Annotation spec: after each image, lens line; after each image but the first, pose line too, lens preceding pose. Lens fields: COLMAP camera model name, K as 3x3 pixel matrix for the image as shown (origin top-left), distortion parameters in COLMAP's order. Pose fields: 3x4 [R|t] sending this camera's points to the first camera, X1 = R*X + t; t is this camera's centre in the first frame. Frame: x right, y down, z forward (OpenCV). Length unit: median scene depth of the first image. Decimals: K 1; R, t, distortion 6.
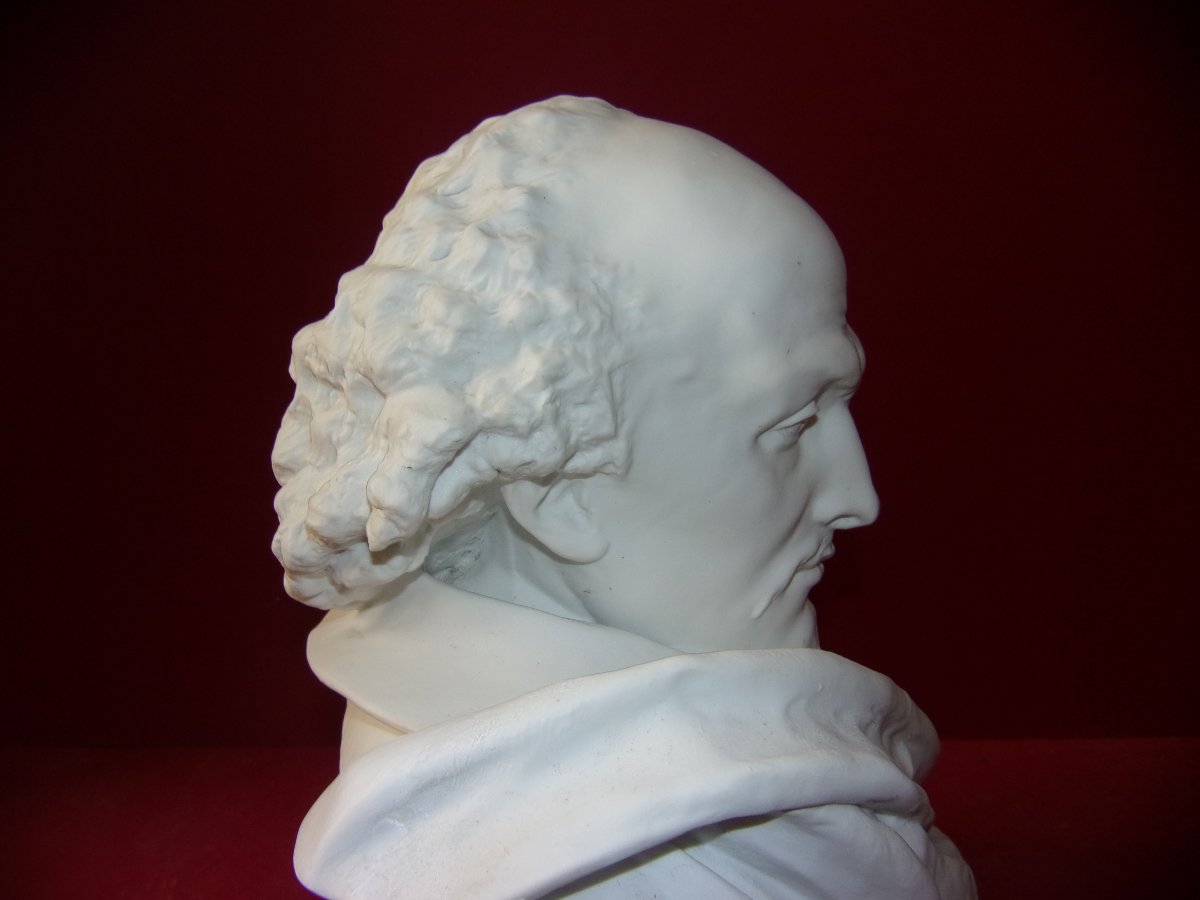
lens RADIAL K [[884.7, 0, 600.0], [0, 884.7, 450.0], [0, 0, 1]] dist [-0.001596, -0.001655]
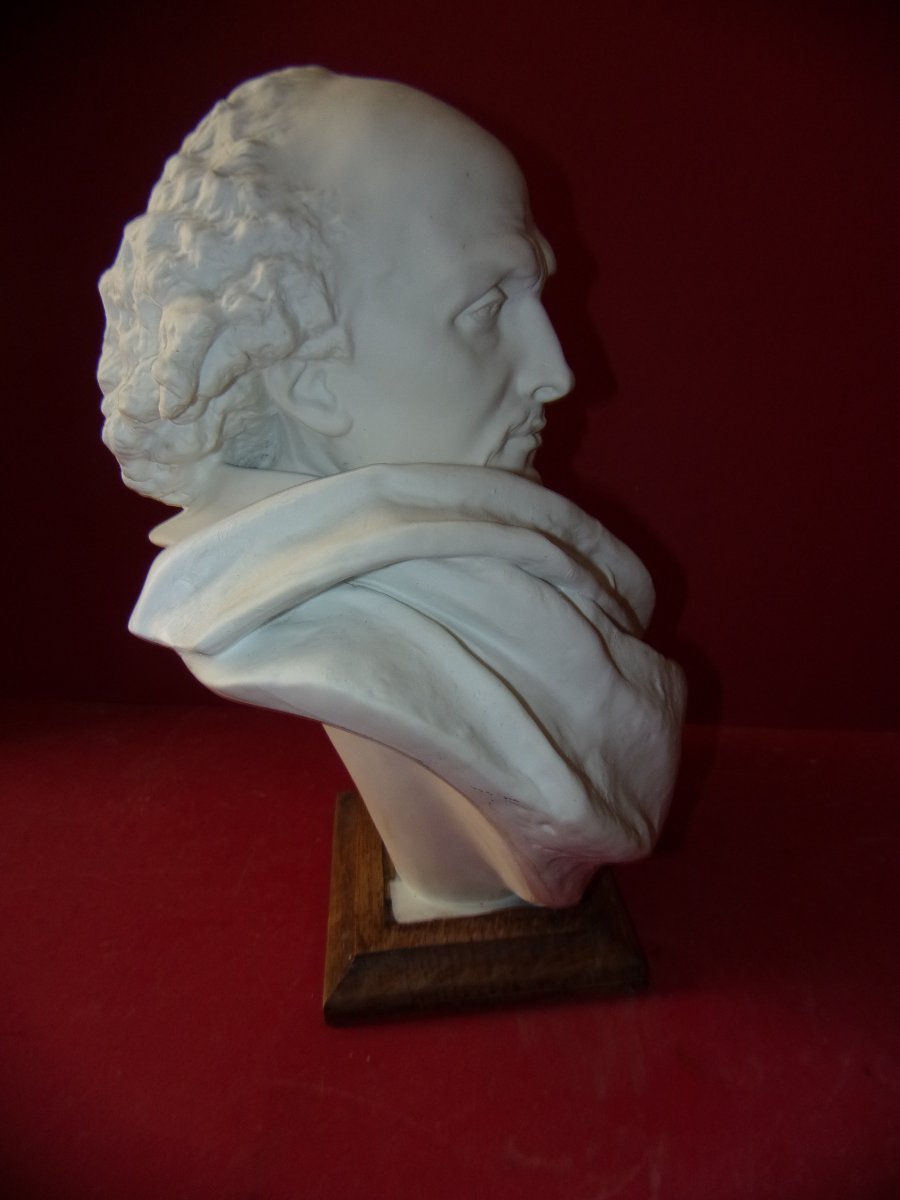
lens RADIAL K [[884.7, 0, 450.0], [0, 884.7, 600.0], [0, 0, 1]] dist [-0.001596, -0.001655]
pose [[0.993436, -0.079252, -0.082492, 0.267155], [0.088639, 0.989150, 0.117157, 0.255202], [0.072312, -0.123700, 0.989681, -0.361096]]
